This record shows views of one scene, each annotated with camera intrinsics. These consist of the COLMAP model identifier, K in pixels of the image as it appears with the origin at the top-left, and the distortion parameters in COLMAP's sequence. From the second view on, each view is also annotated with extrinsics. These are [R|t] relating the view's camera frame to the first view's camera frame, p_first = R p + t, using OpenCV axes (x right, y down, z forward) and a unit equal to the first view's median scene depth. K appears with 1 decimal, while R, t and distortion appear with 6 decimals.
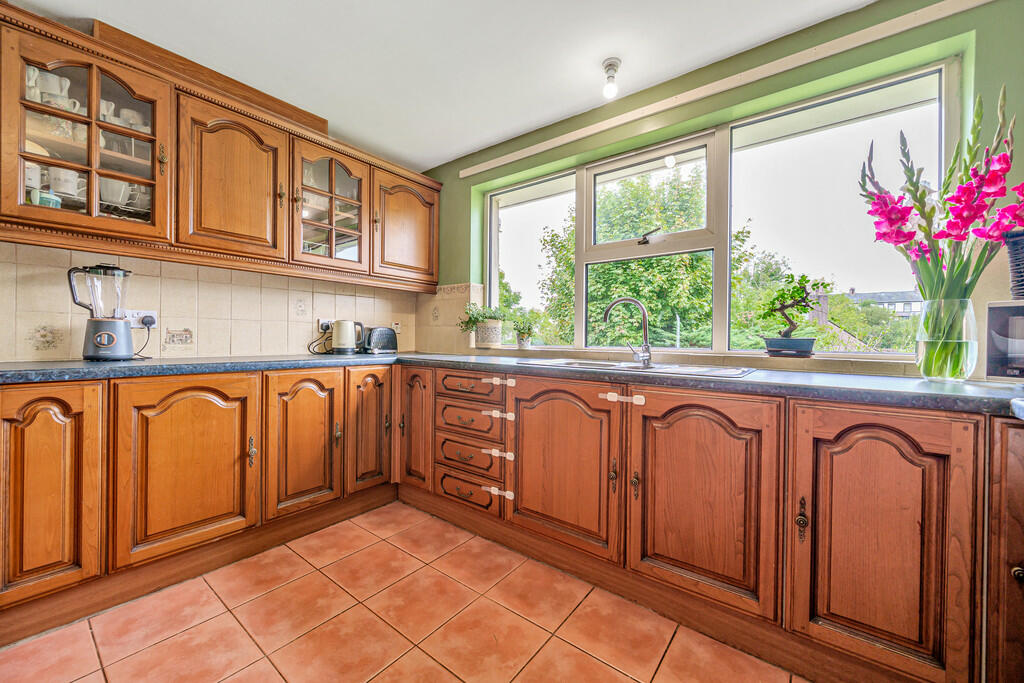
lens RADIAL K [[392.7, 0, 512.0], [0, 392.7, 341.5], [0, 0, 1]] dist [0.000068, 0.000065]
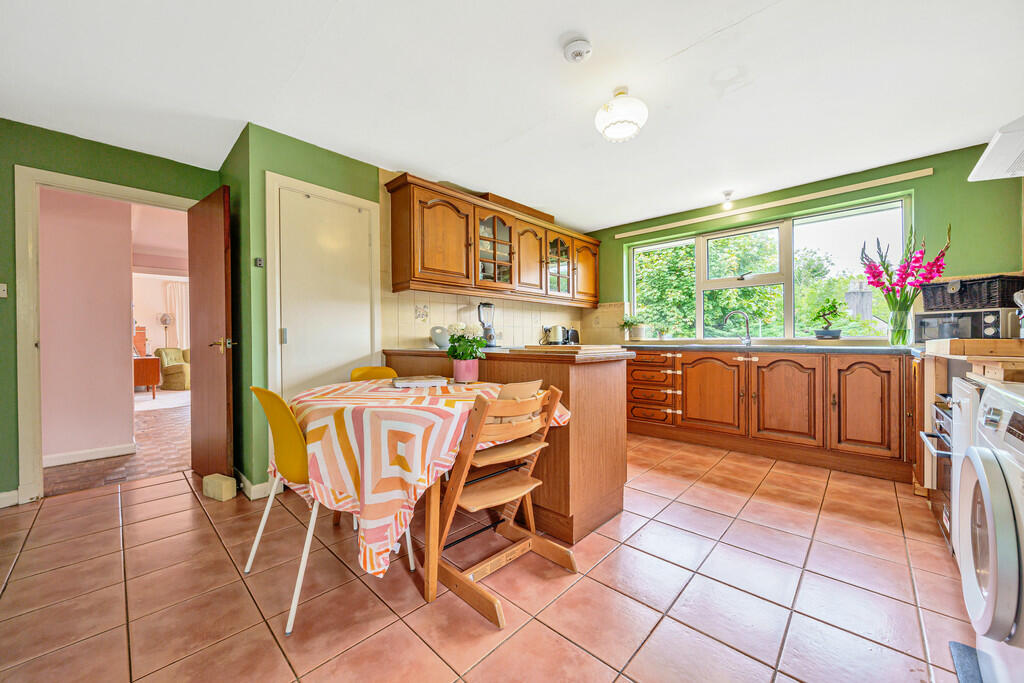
lens RADIAL K [[377.3, 0, 512.0], [0, 377.3, 341.5], [0, 0, 1]] dist [-0.000992, -0.000037]
pose [[0.995532, -0.018717, -0.092550, -0.686888], [0.018455, 0.999823, -0.003685, 0.026171], [0.092603, 0.001960, 0.995701, -1.013657]]
